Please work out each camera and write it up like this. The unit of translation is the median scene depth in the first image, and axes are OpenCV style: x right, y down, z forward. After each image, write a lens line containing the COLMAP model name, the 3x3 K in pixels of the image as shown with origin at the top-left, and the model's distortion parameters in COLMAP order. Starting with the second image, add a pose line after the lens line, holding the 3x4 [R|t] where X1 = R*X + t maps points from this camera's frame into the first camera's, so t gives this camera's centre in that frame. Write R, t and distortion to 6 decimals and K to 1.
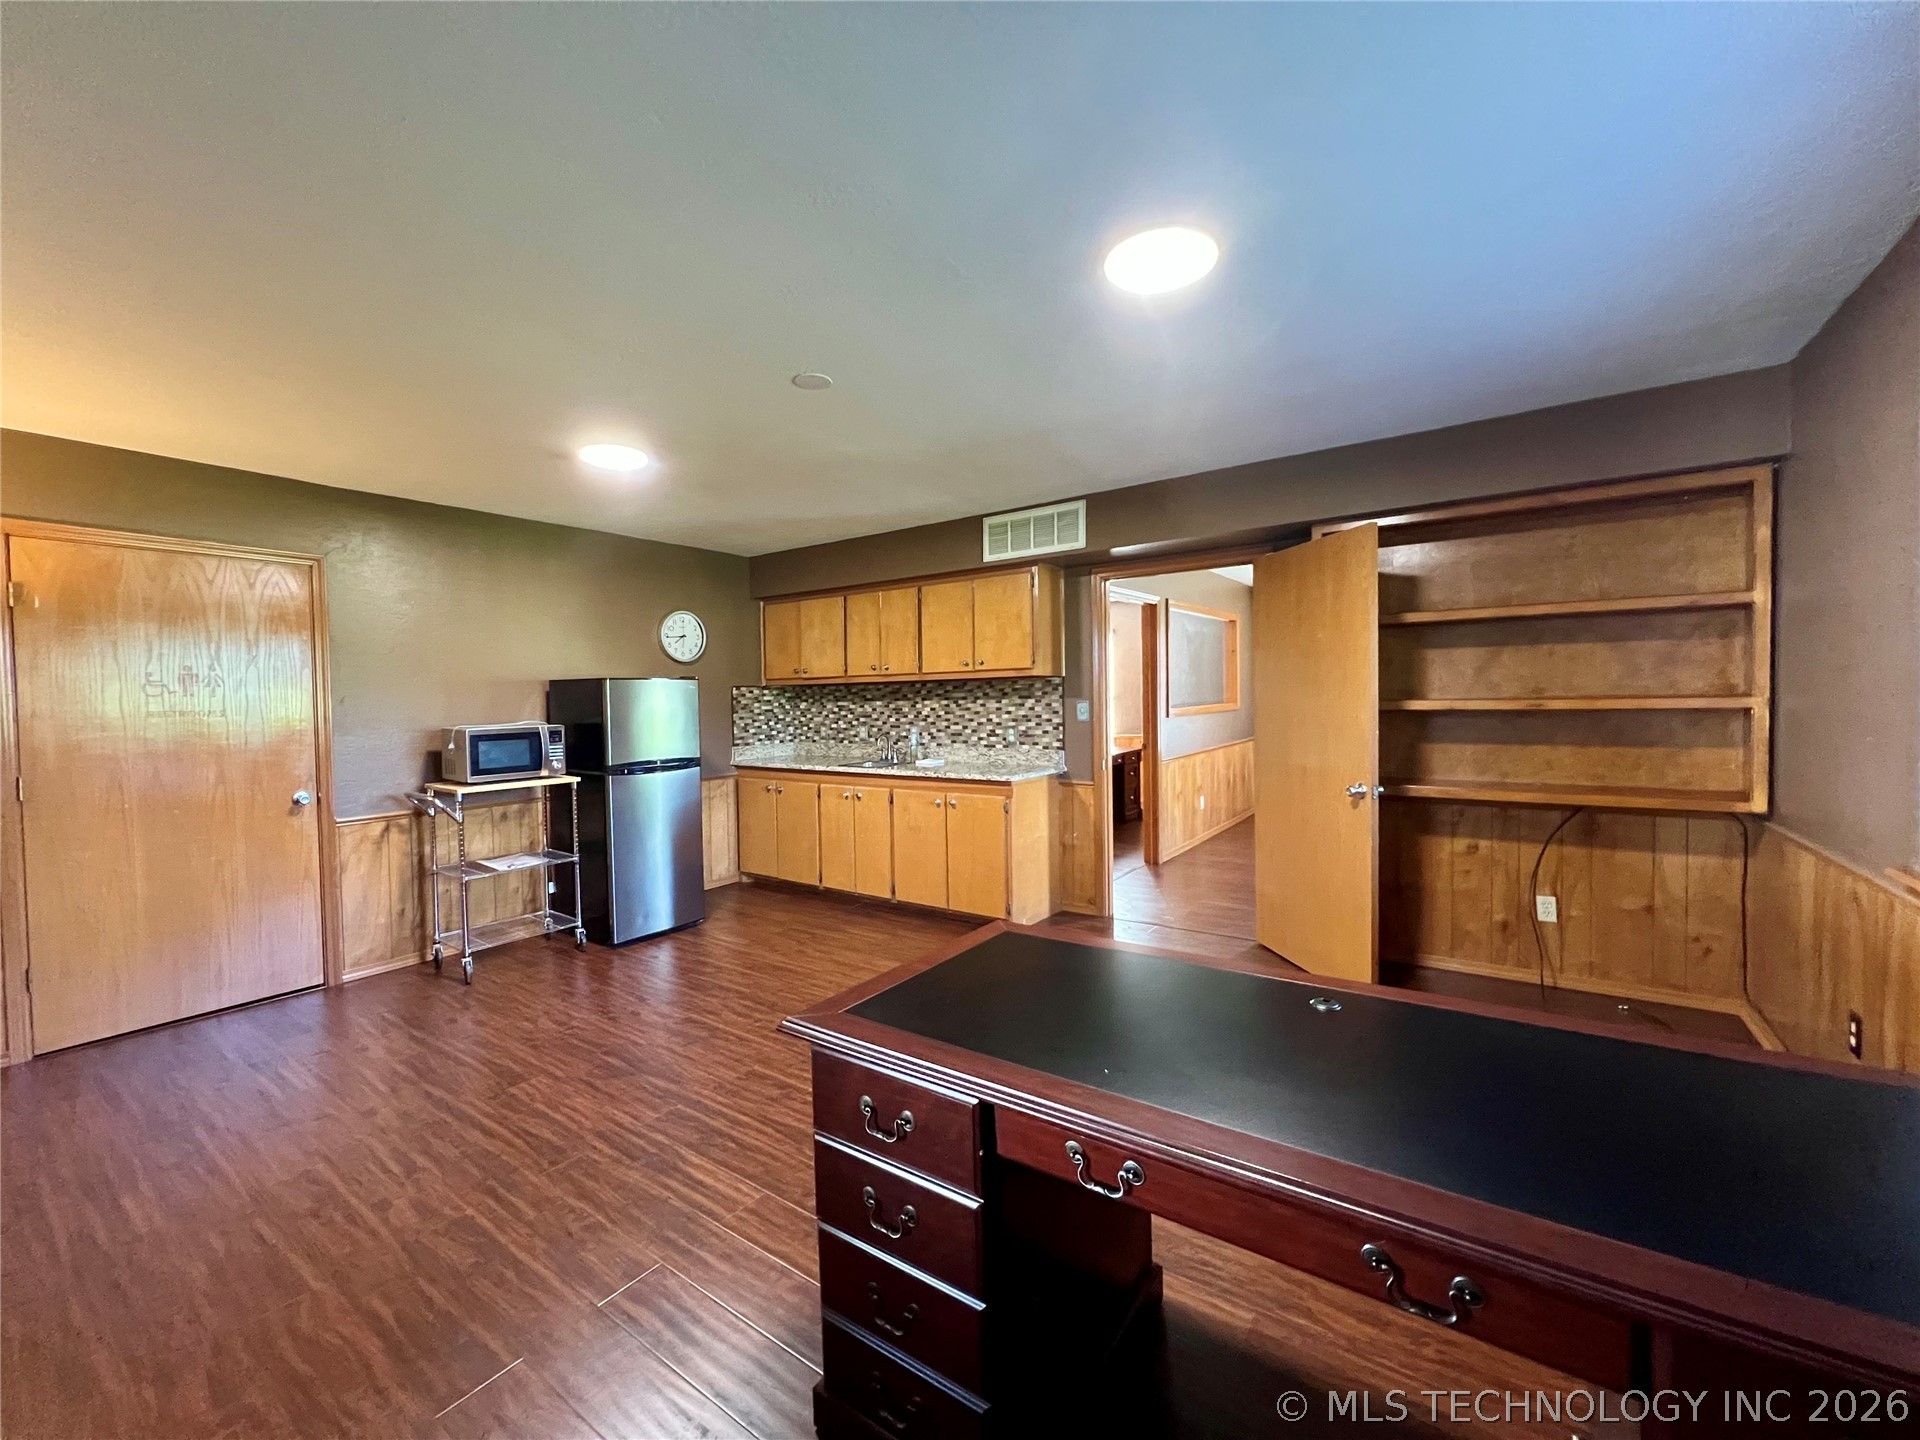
lens RADIAL K [[770.7, 0, 952.9], [0, 770.7, 715.8], [0, 0, 1]] dist [-0.002276, 0.000928]
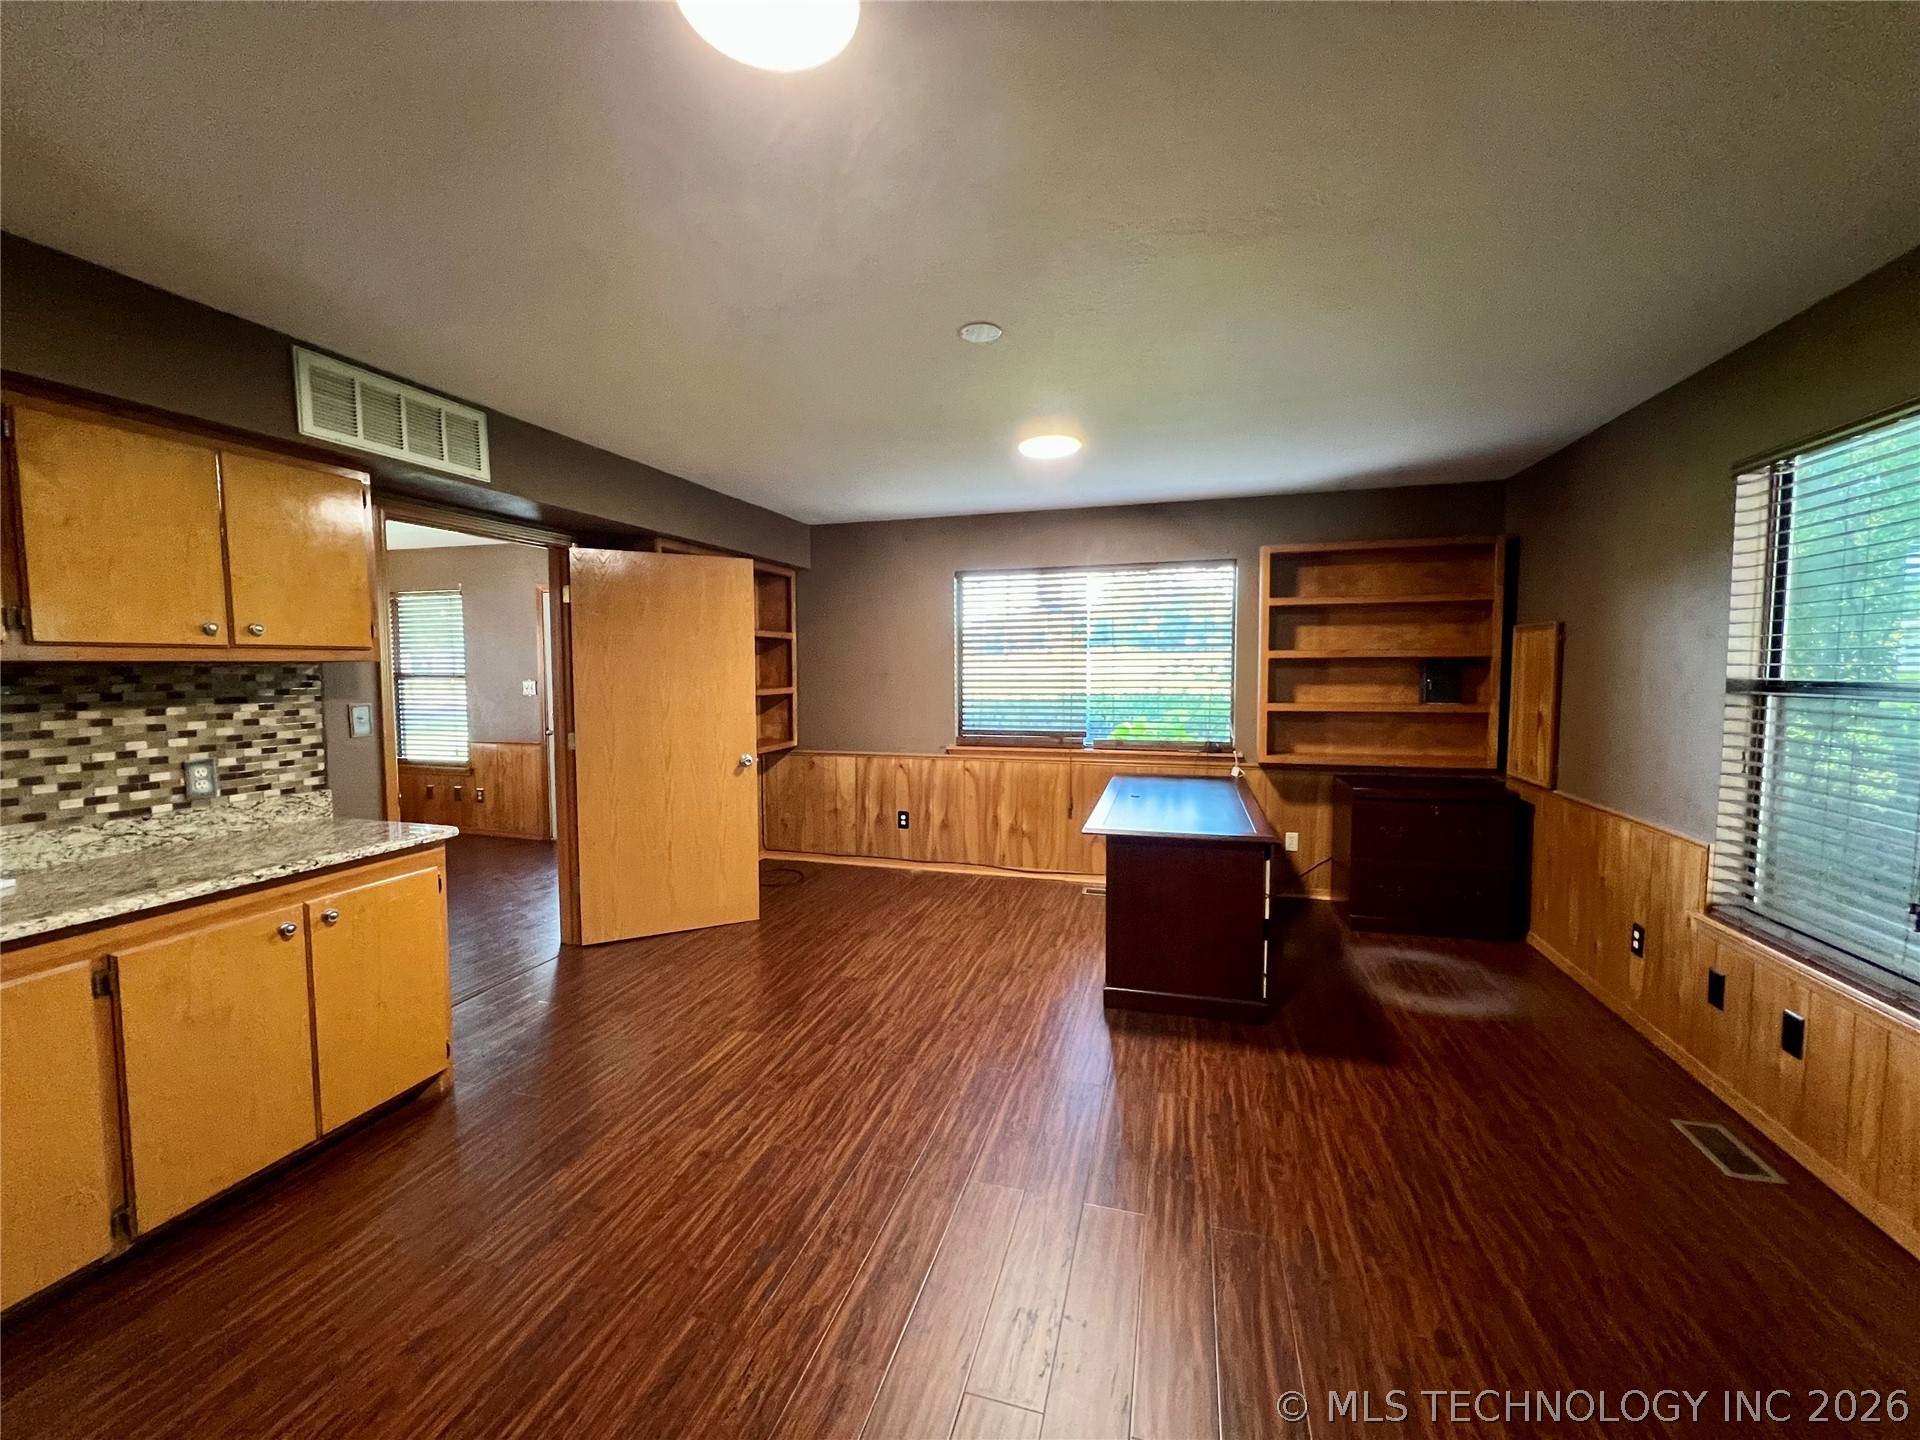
lens RADIAL K [[770.7, 0, 952.9], [0, 770.7, 715.8], [0, 0, 1]] dist [-0.002276, 0.000928]
pose [[-0.324848, -0.039304, 0.944949, -0.531630], [0.035508, 0.997925, 0.053714, -0.024105], [-0.945099, 0.051002, -0.322779, 0.696568]]
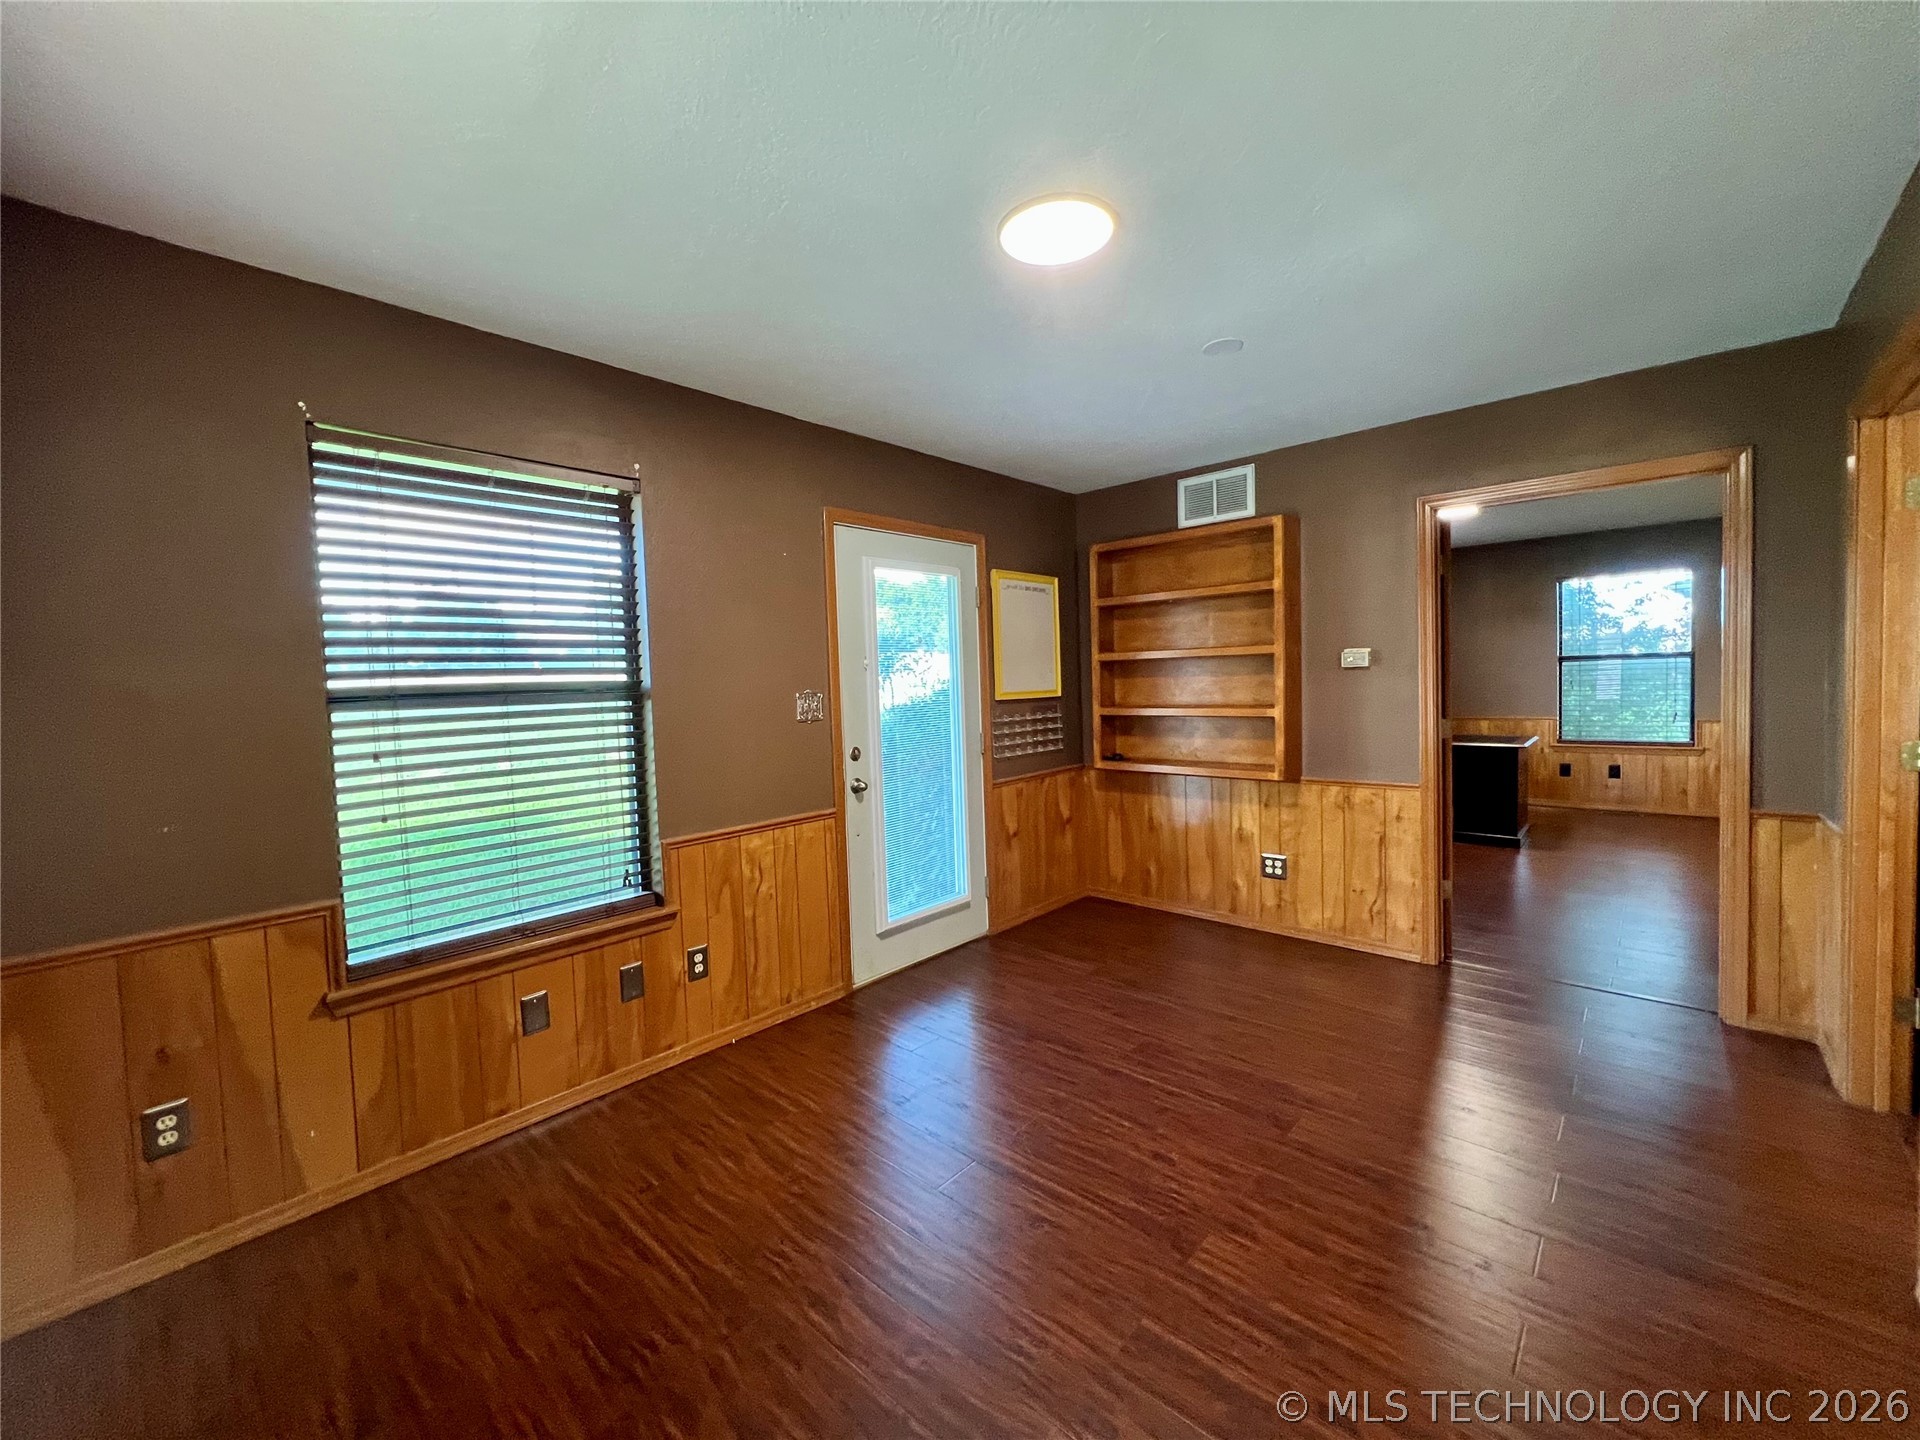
lens RADIAL K [[770.7, 0, 952.9], [0, 770.7, 715.8], [0, 0, 1]] dist [-0.002276, 0.000928]
pose [[-0.990858, 0.048990, 0.125697, 0.674680], [0.058213, 0.995792, 0.070777, -0.056770], [-0.121701, 0.077447, -0.989541, 1.549388]]
